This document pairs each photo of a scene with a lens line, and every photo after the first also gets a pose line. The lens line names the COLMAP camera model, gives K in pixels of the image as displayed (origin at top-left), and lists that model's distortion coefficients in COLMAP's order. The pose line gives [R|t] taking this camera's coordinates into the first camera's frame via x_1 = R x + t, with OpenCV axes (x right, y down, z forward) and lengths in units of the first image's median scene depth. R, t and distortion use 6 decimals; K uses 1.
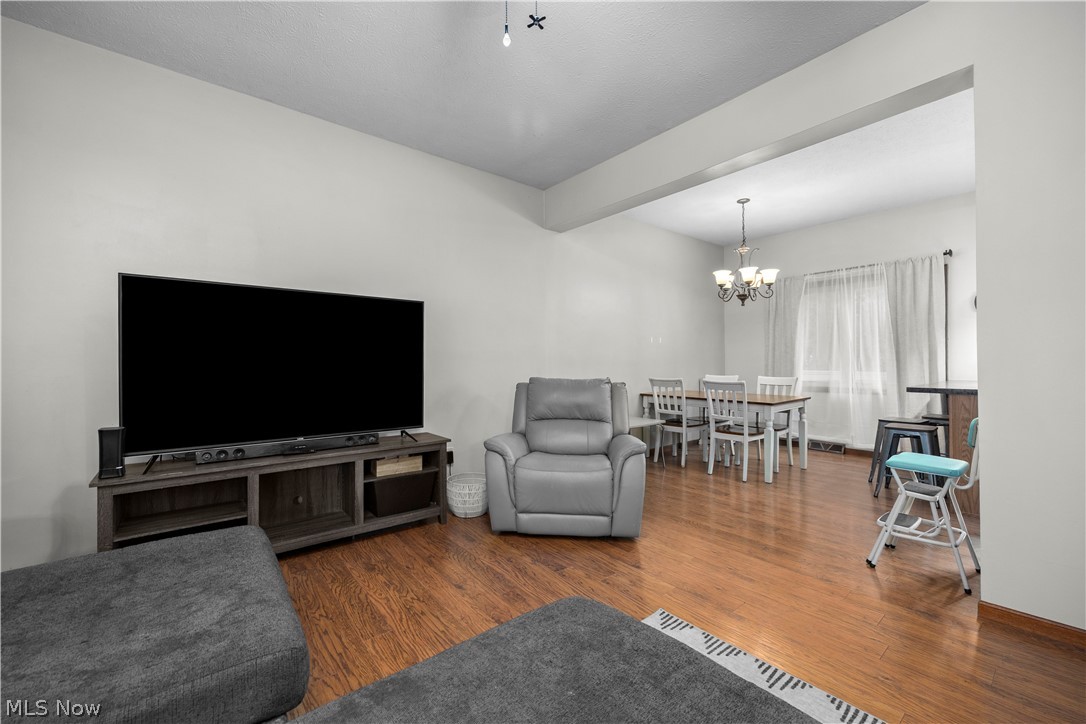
lens RADIAL K [[432.5, 0, 539.9], [0, 432.5, 363.5], [0, 0, 1]] dist [0.001795, 0.000244]
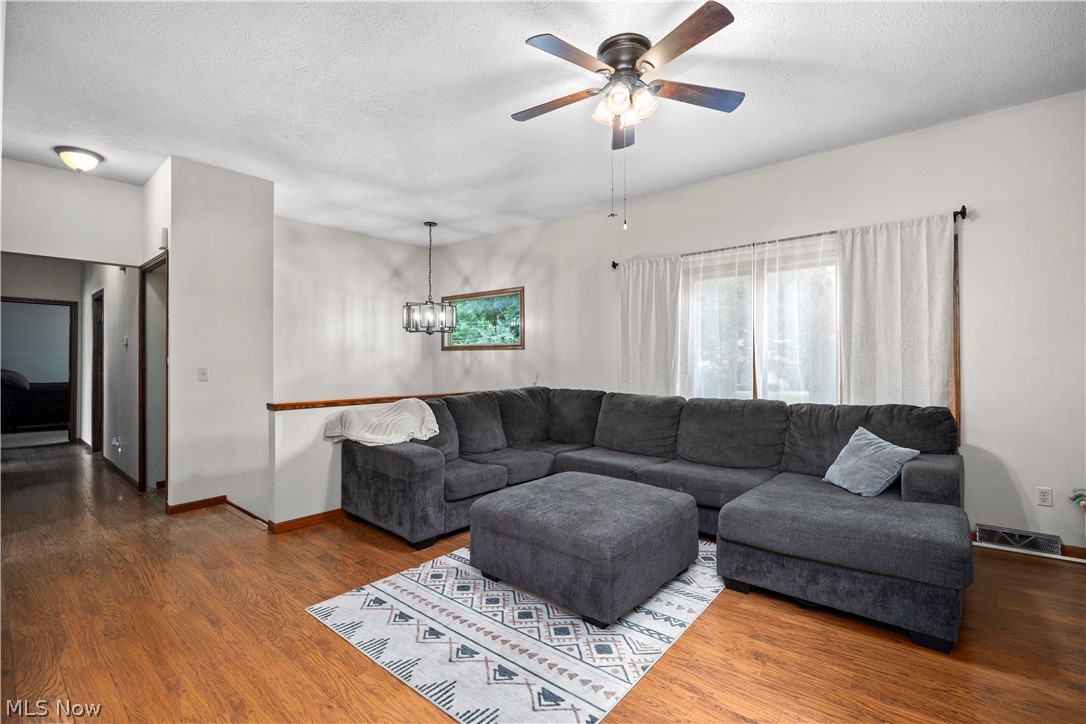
lens RADIAL K [[477.5, 0, 544.9], [0, 477.5, 359.4], [0, 0, 1]] dist [-0.013751, -0.000212]
pose [[-0.979627, 0.006593, -0.200718, 0.180698], [0.009713, 0.999847, -0.014564, -0.015996], [0.200591, -0.016217, -0.979541, 0.740293]]
